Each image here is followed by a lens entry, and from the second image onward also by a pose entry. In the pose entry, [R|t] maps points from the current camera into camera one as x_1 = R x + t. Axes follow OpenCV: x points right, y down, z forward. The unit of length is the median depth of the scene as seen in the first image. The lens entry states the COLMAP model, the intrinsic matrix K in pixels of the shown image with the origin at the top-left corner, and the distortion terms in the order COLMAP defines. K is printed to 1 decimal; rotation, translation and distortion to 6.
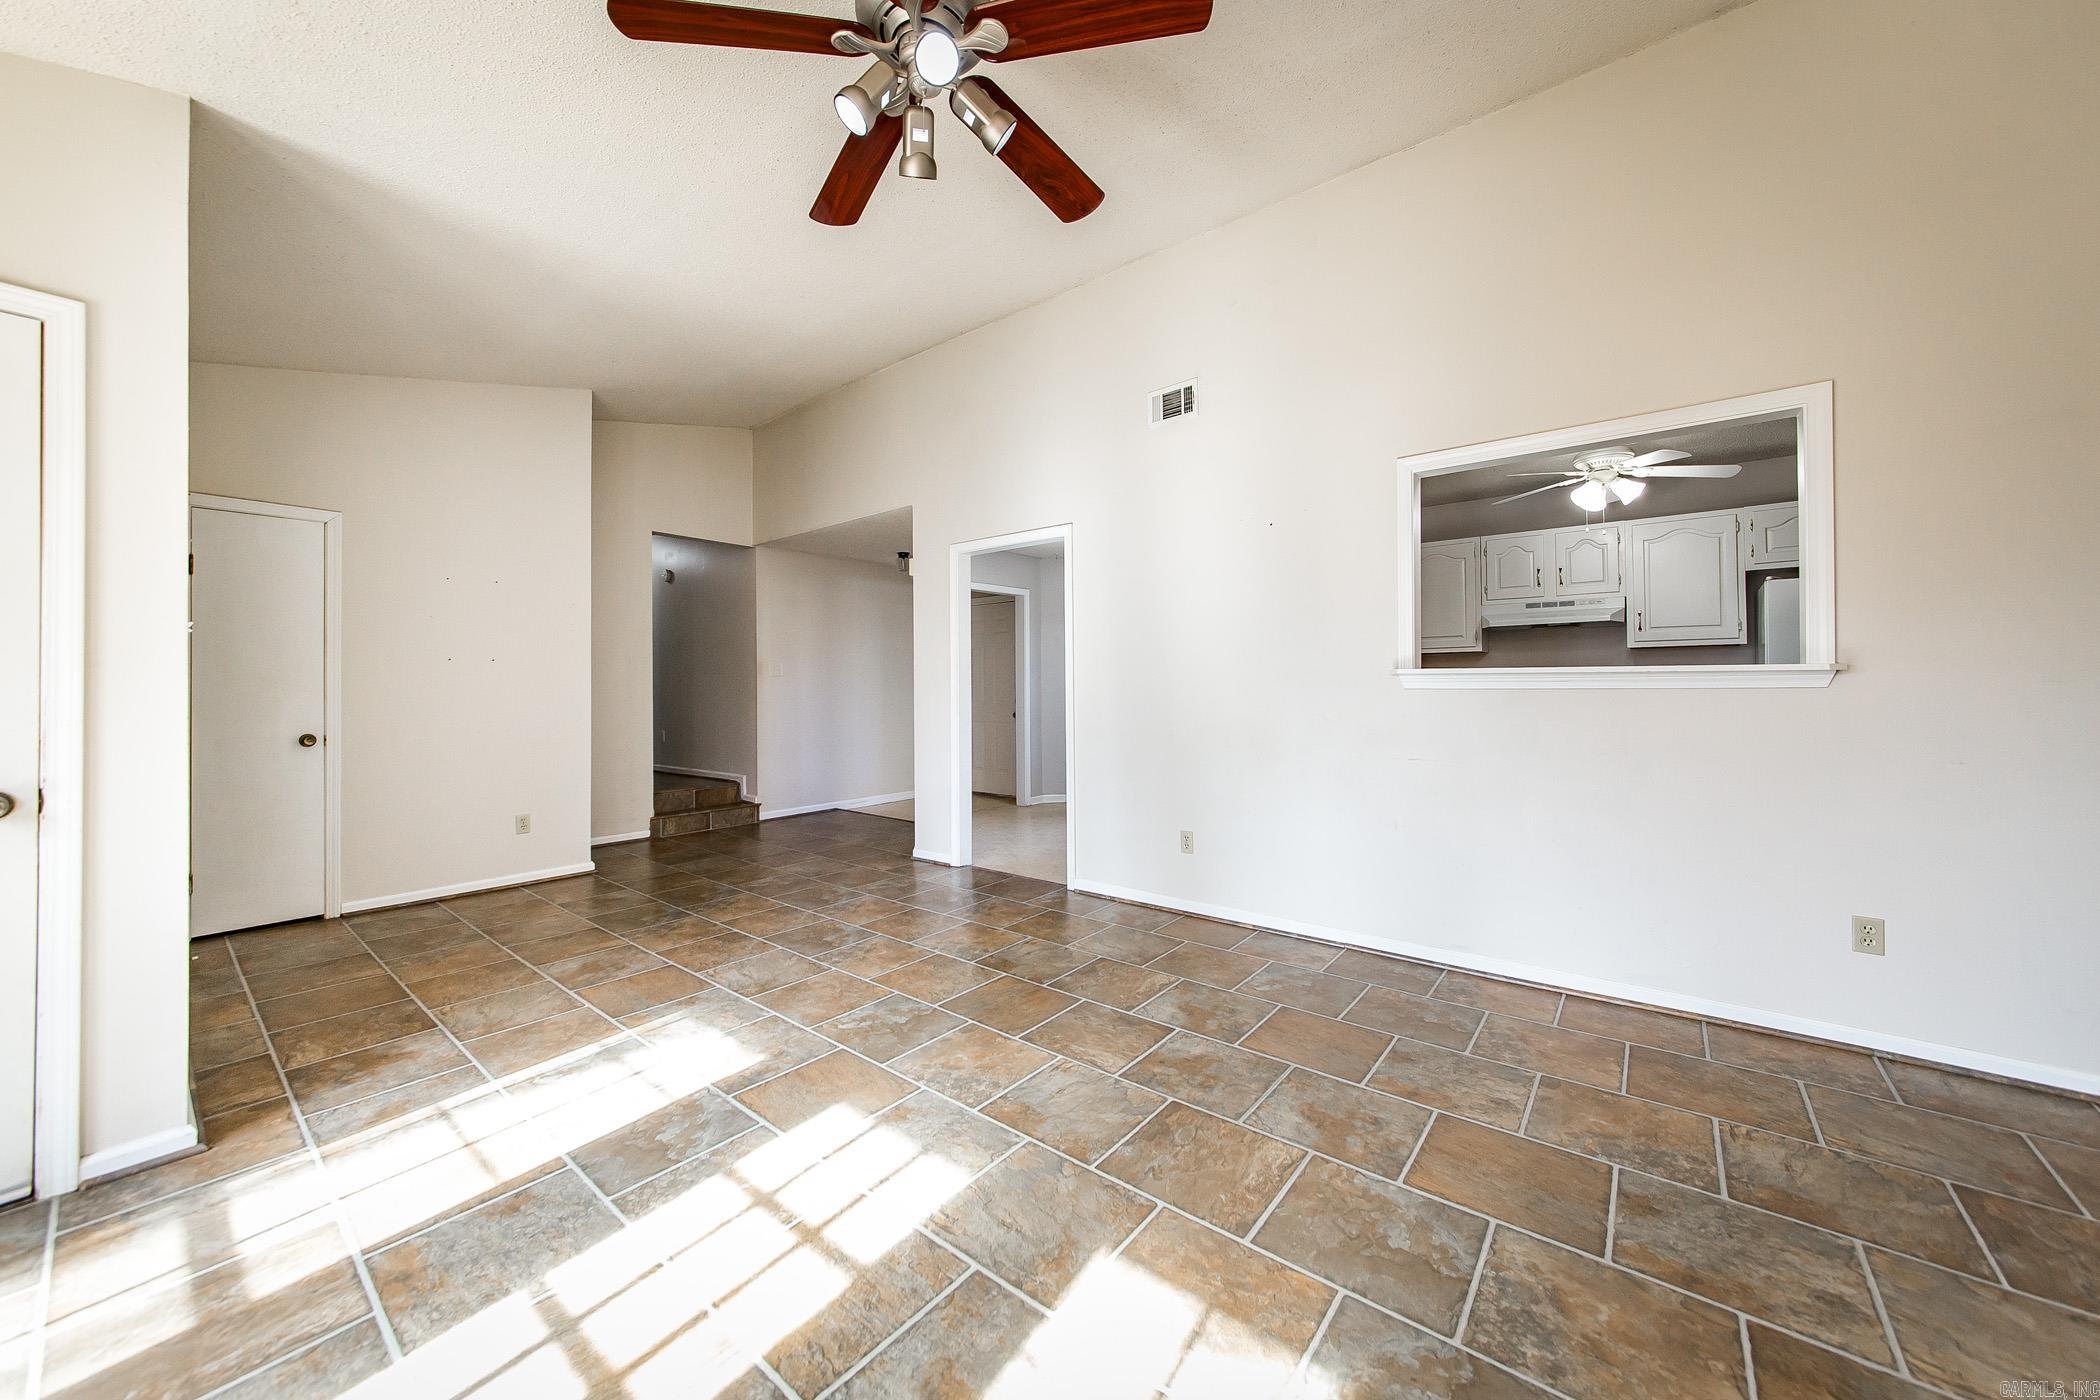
lens RADIAL K [[752.3, 0, 1061.9], [0, 752.3, 679.4], [0, 0, 1]] dist [-0.000776, -0.001374]
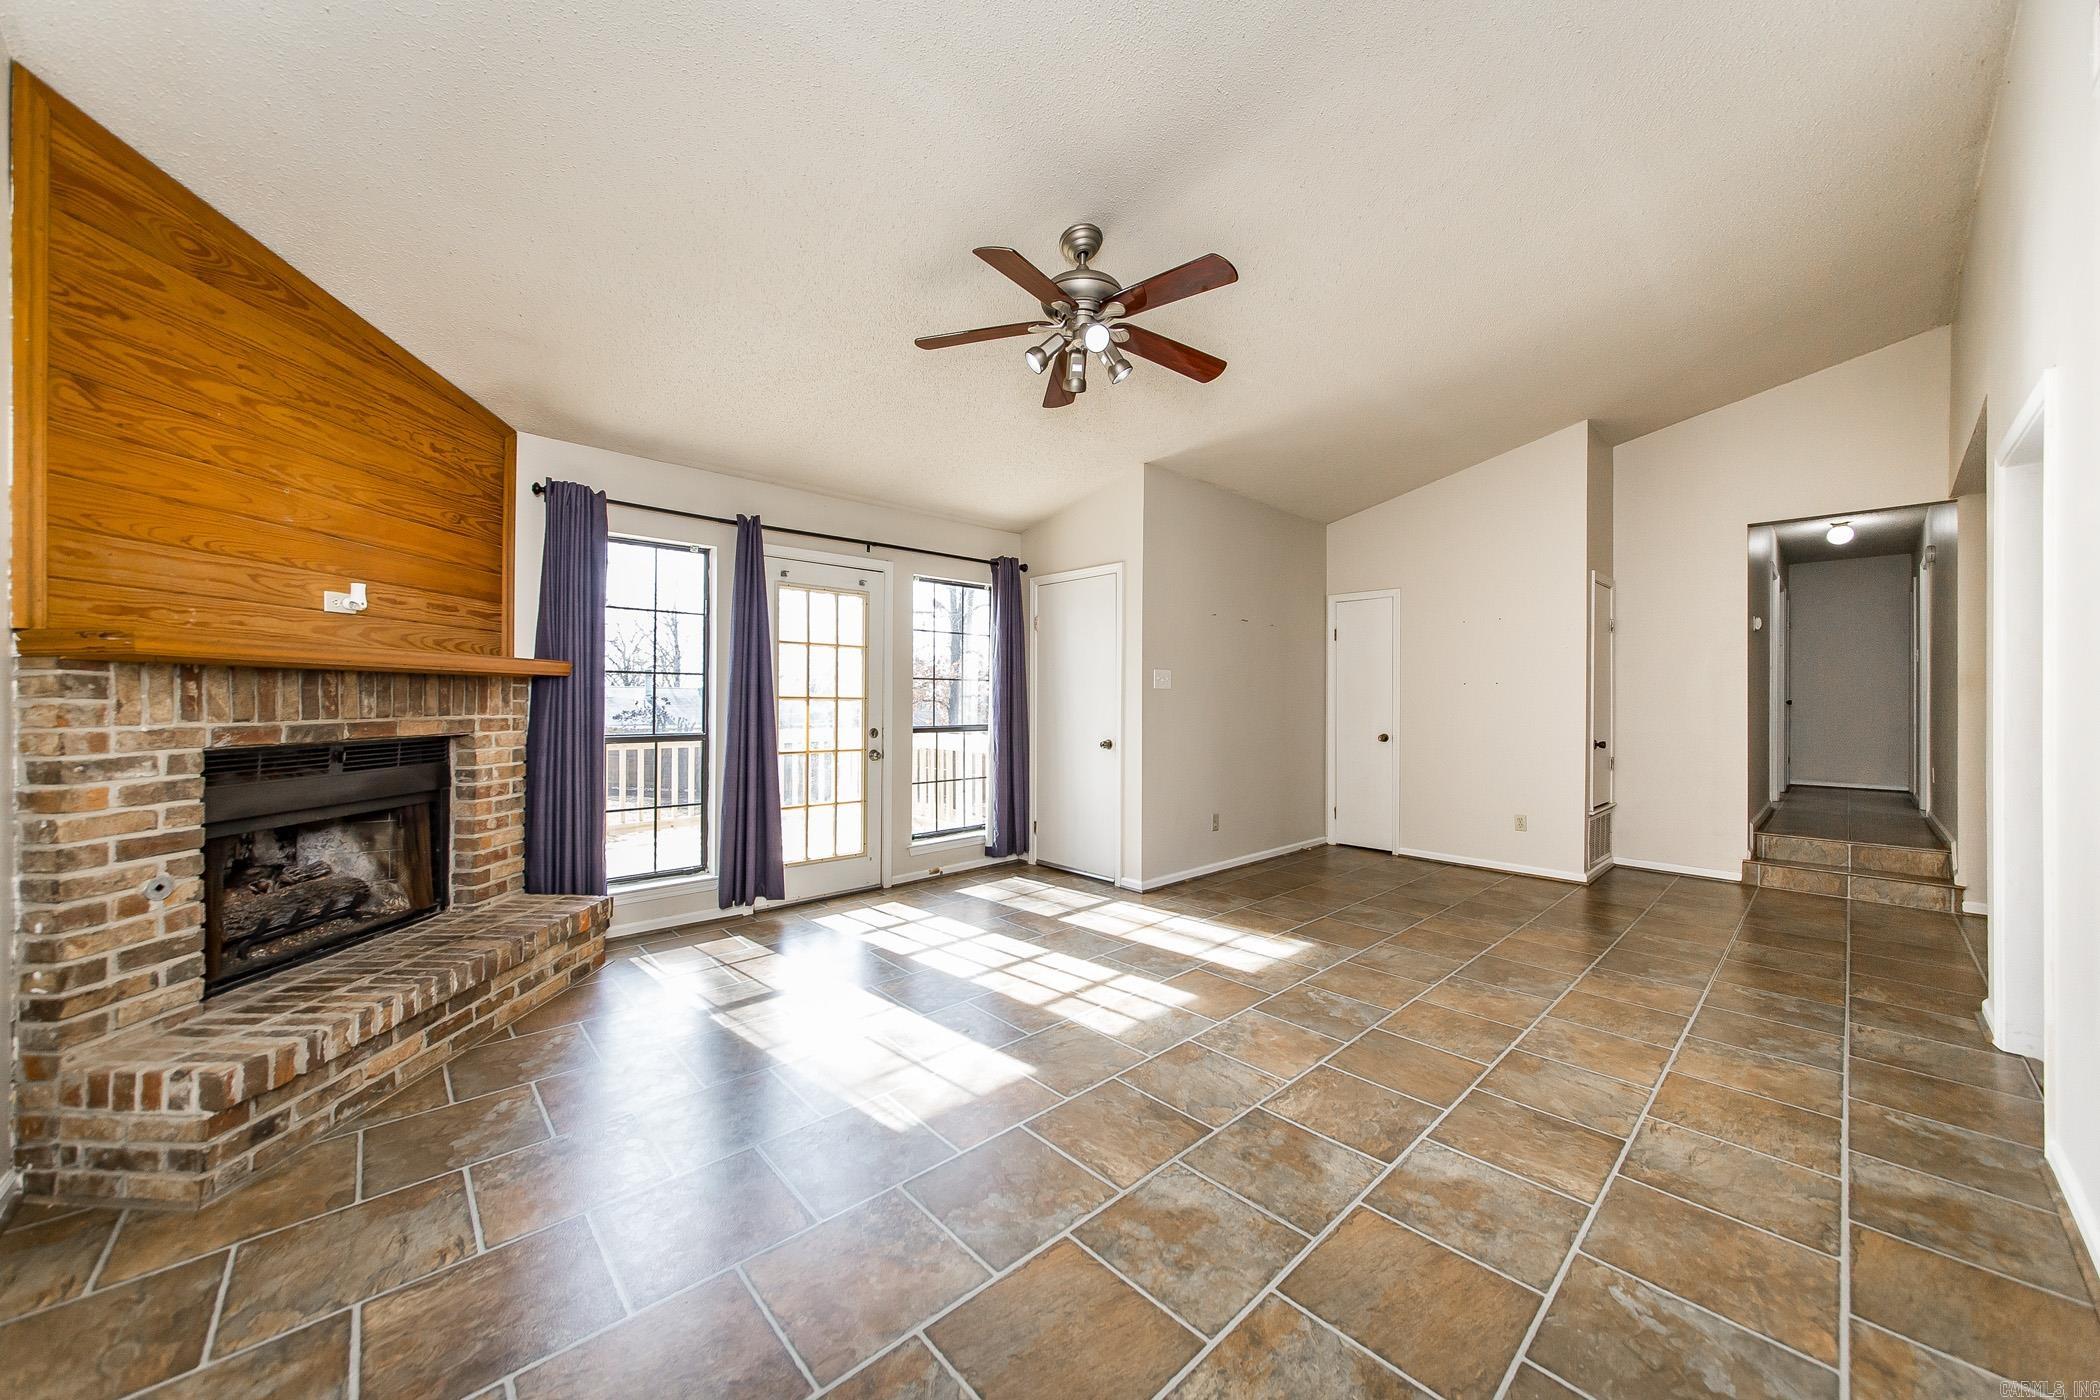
lens RADIAL K [[752.3, 0, 1034.4], [0, 752.3, 700.5], [0, 0, 1]] dist [-0.000776, -0.001374]
pose [[-0.165784, 0.007999, -0.986130, 0.958319], [0.002724, 0.999967, 0.007653, -0.014597], [0.986158, -0.001417, -0.165801, 0.765592]]
